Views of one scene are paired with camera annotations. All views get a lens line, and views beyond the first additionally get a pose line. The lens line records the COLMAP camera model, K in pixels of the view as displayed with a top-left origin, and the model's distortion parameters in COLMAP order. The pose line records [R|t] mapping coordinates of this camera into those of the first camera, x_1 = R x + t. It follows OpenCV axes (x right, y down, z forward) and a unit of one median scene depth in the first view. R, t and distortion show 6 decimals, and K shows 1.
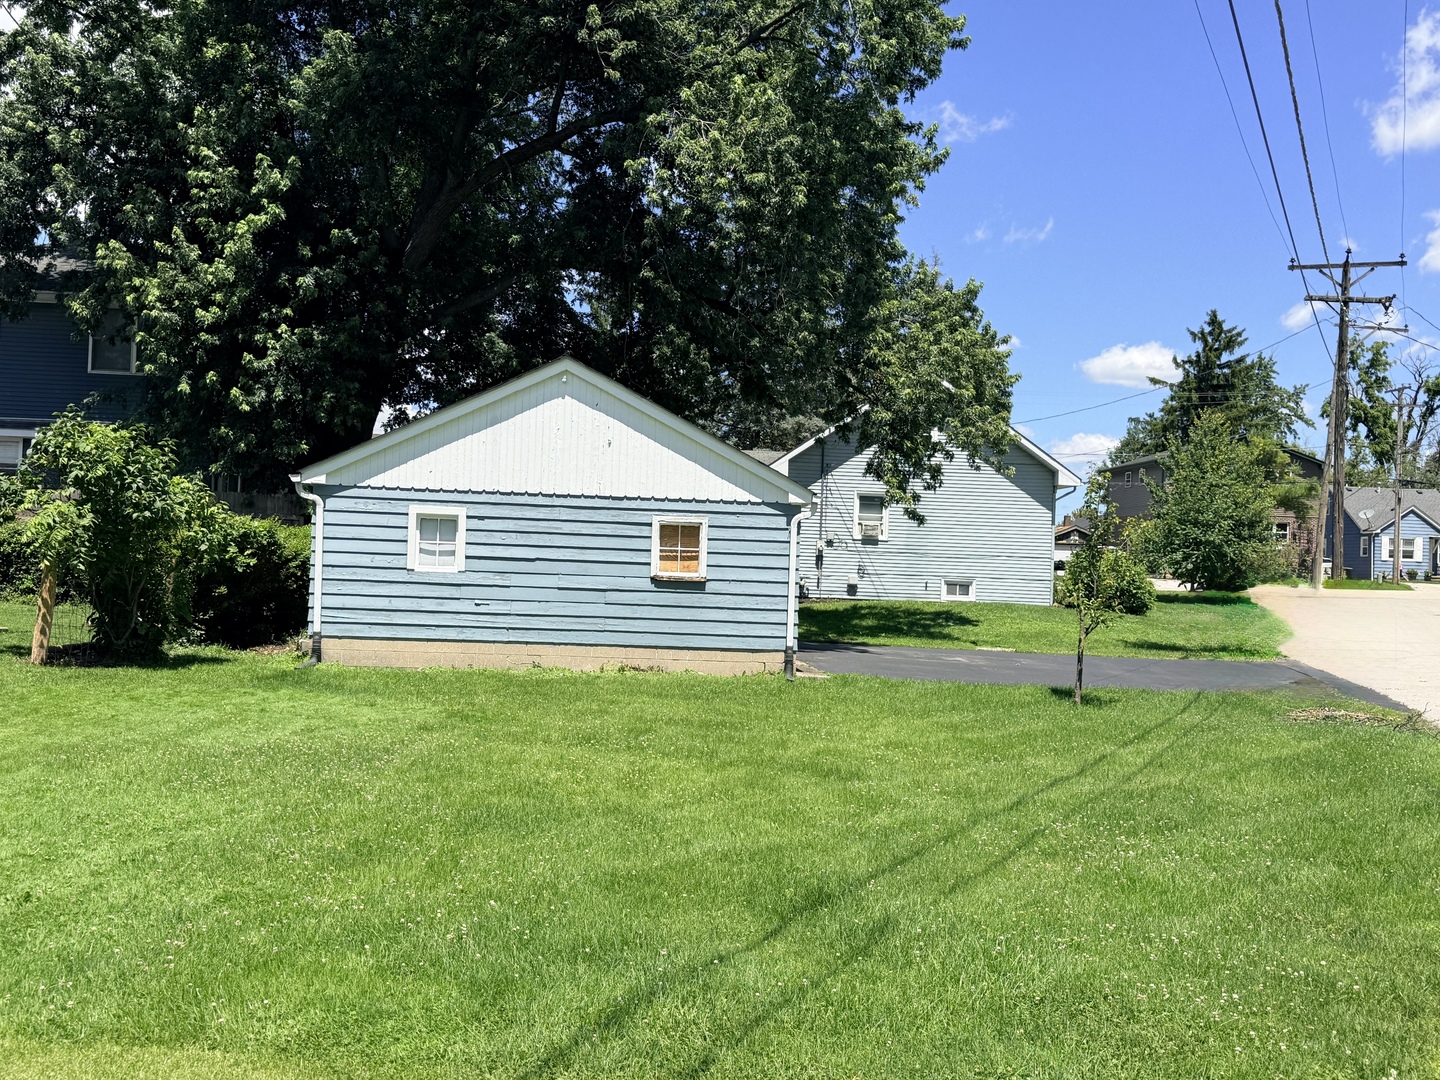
lens RADIAL K [[1461.8, 0, 713.8], [0, 1461.8, 543.2], [0, 0, 1]] dist [0.098241, 0.000000]
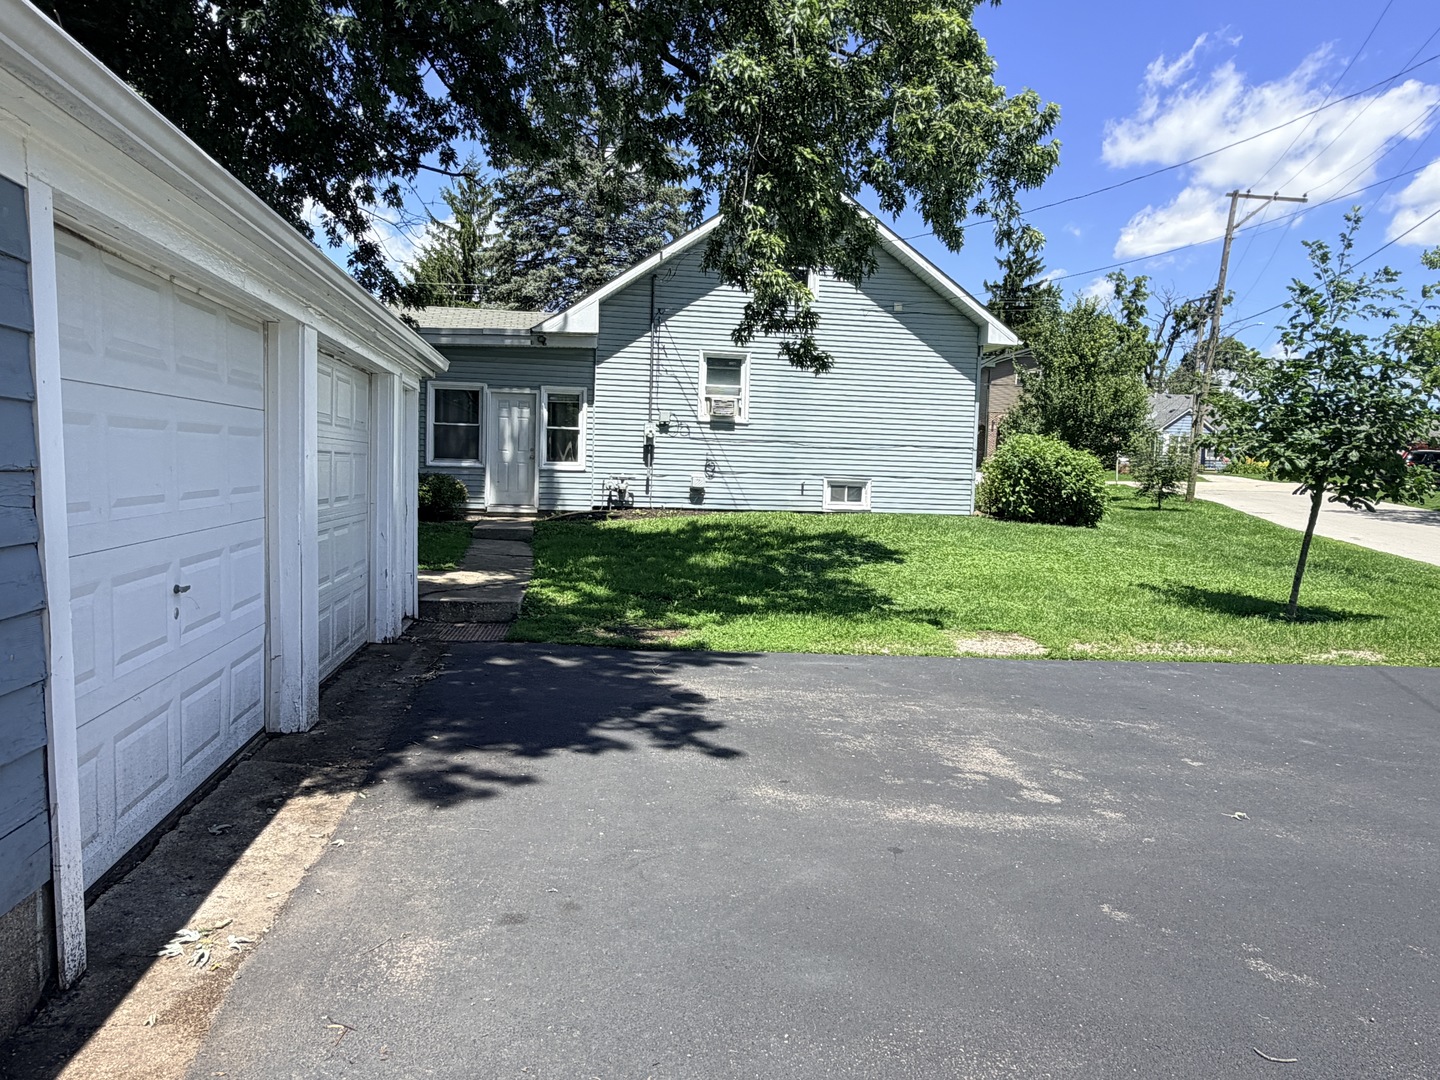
lens RADIAL K [[964.5, 0, 720.2], [0, 964.5, 545.6], [0, 0, 1]] dist [-0.005579, -0.000966]
pose [[0.995305, -0.012236, 0.096014, 0.061434], [0.002482, 0.994878, 0.101056, 0.009471], [-0.096759, -0.100343, 0.990237, 0.544799]]
